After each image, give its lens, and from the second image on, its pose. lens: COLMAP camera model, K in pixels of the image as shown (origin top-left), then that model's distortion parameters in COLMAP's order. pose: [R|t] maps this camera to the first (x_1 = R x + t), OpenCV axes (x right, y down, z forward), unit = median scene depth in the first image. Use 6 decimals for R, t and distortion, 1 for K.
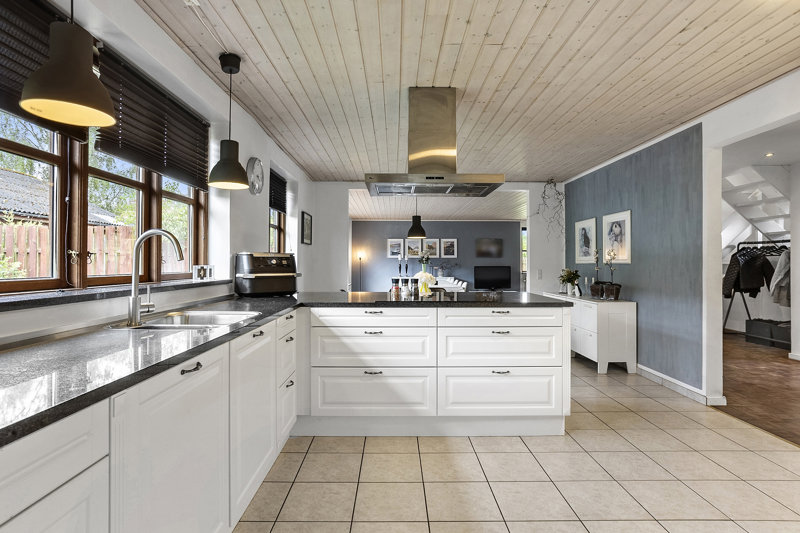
lens RADIAL K [[407.5, 0, 384.4], [0, 407.5, 262.0], [0, 0, 1]] dist [0.001162, 0.000779]
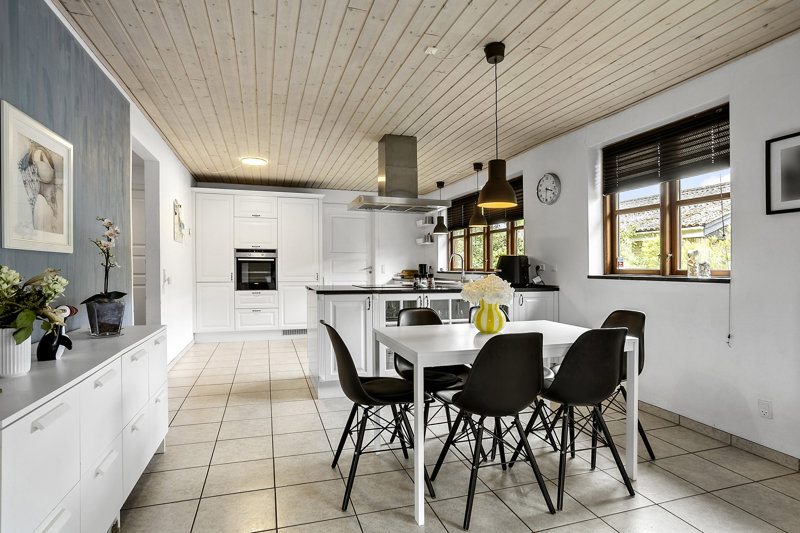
lens RADIAL K [[444.7, 0, 400.0], [0, 444.7, 266.5], [0, 0, 1]] dist [-0.001590, 0.000539]
pose [[-0.944122, -0.009334, -0.329463, 0.655889], [-0.007050, 0.999942, -0.008126, 0.036040], [0.329520, -0.005349, -0.944133, 2.659588]]
